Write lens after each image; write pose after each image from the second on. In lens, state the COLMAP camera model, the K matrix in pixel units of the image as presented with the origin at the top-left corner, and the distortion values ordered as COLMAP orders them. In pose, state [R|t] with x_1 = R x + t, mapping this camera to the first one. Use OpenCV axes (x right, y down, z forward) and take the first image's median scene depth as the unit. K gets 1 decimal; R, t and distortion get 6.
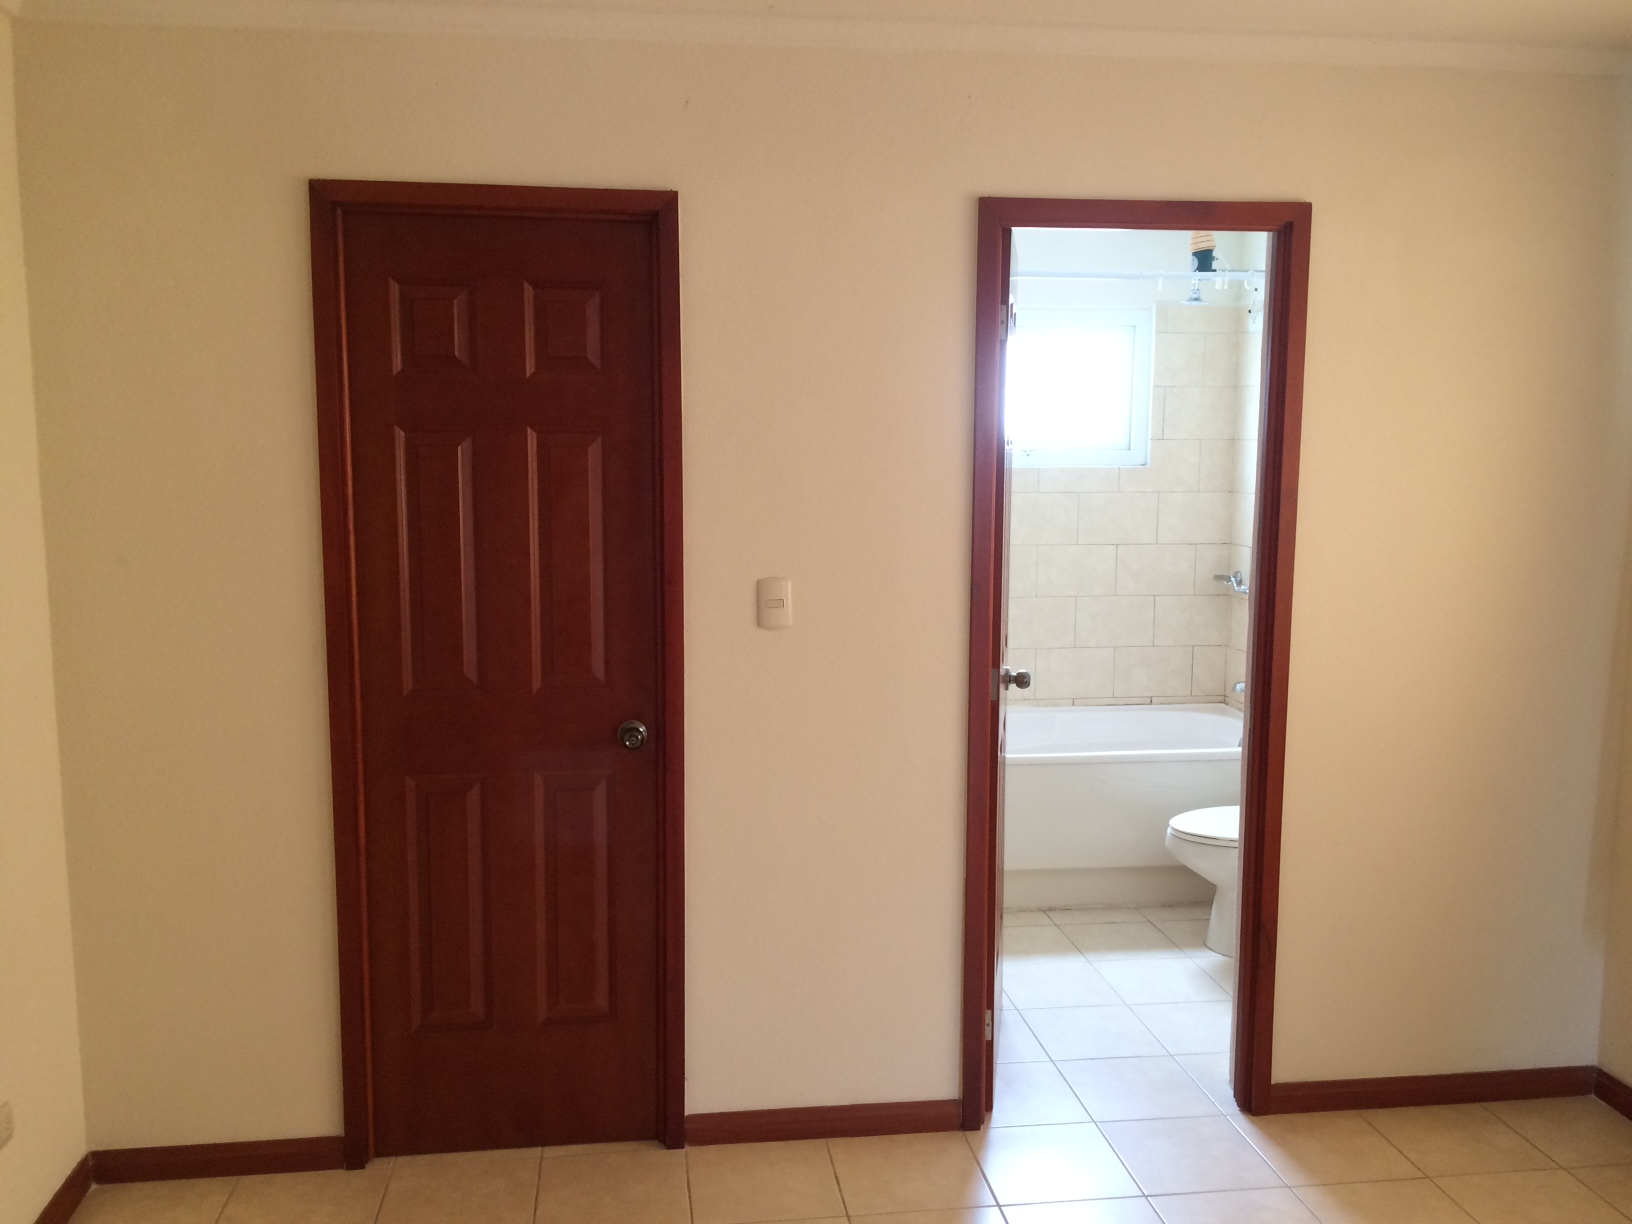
lens RADIAL K [[1395.9, 0, 816.0], [0, 1395.9, 612.0], [0, 0, 1]] dist [0.075135, -0.093403]
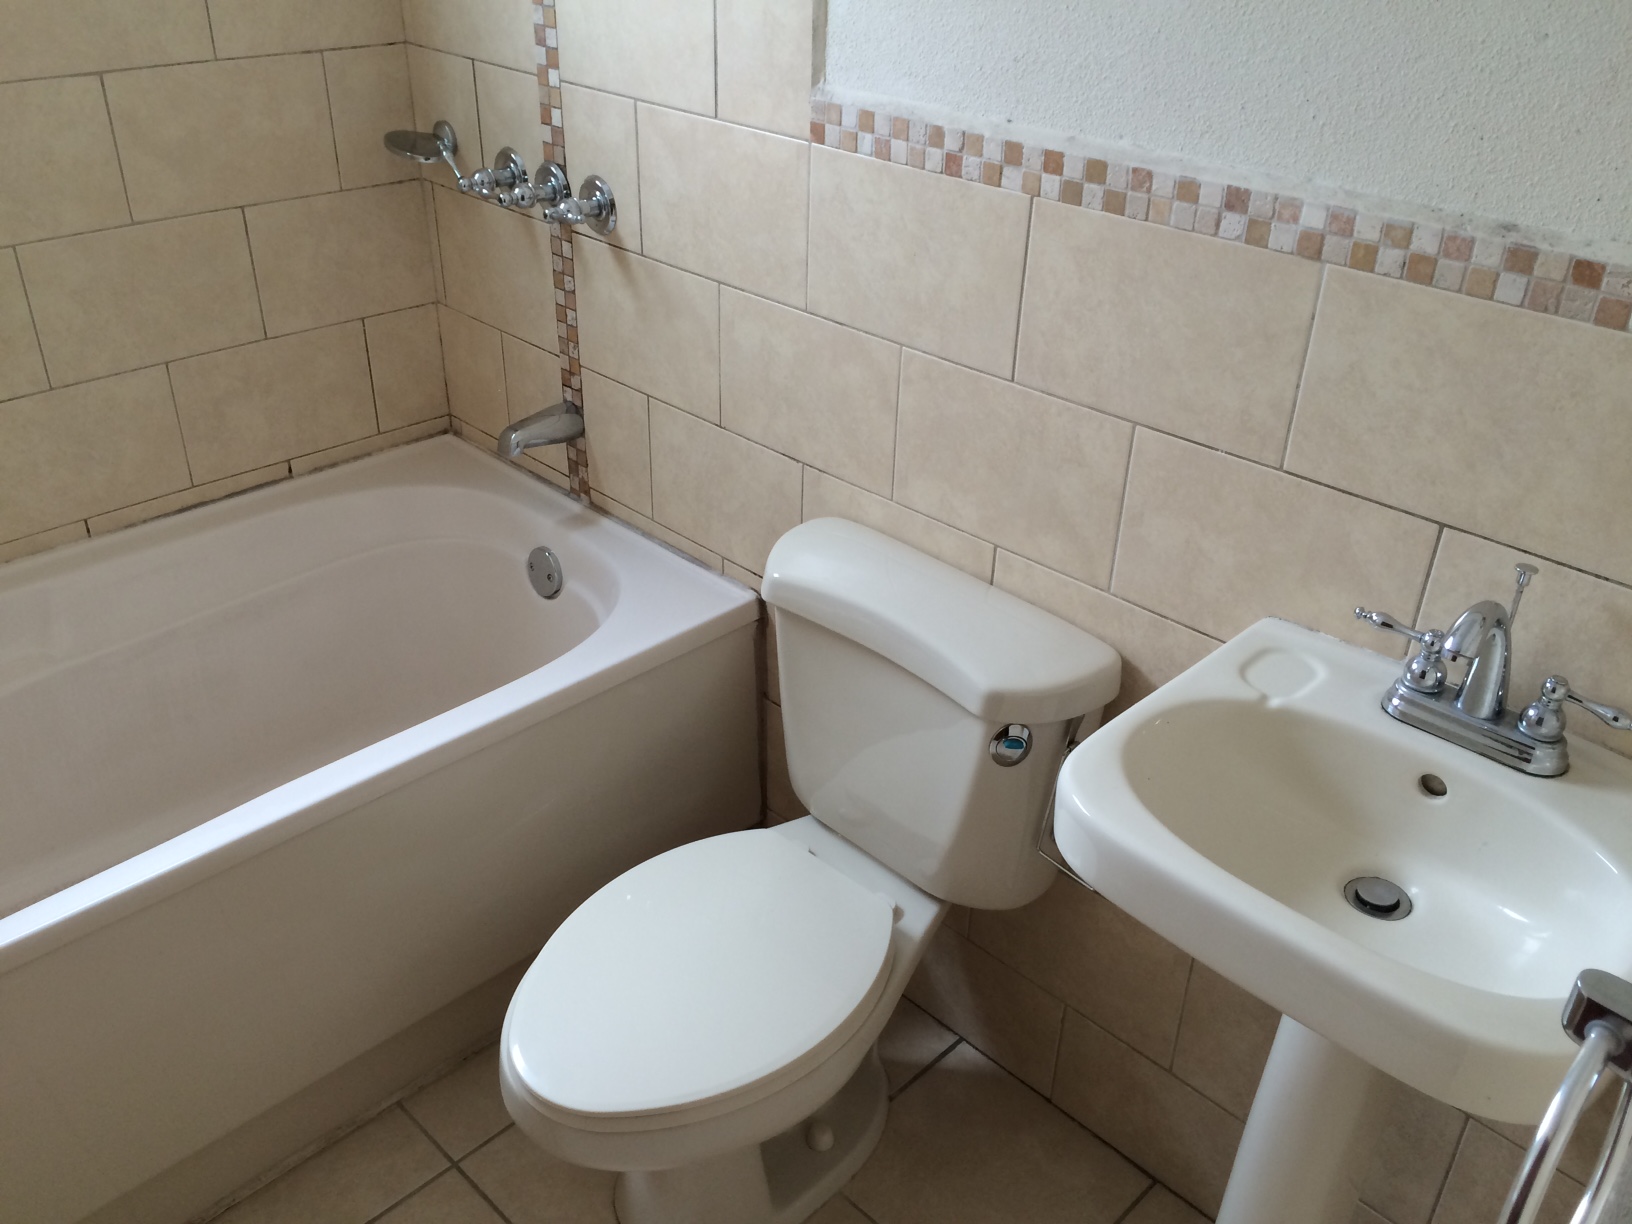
lens RADIAL K [[1395.9, 0, 816.0], [0, 1395.9, 612.0], [0, 0, 1]] dist [0.075135, -0.093403]
pose [[0.791355, -0.292762, 0.536700, 0.128619], [0.049059, 0.905463, 0.421581, -0.065891], [-0.609385, -0.307291, 0.730905, 0.597180]]
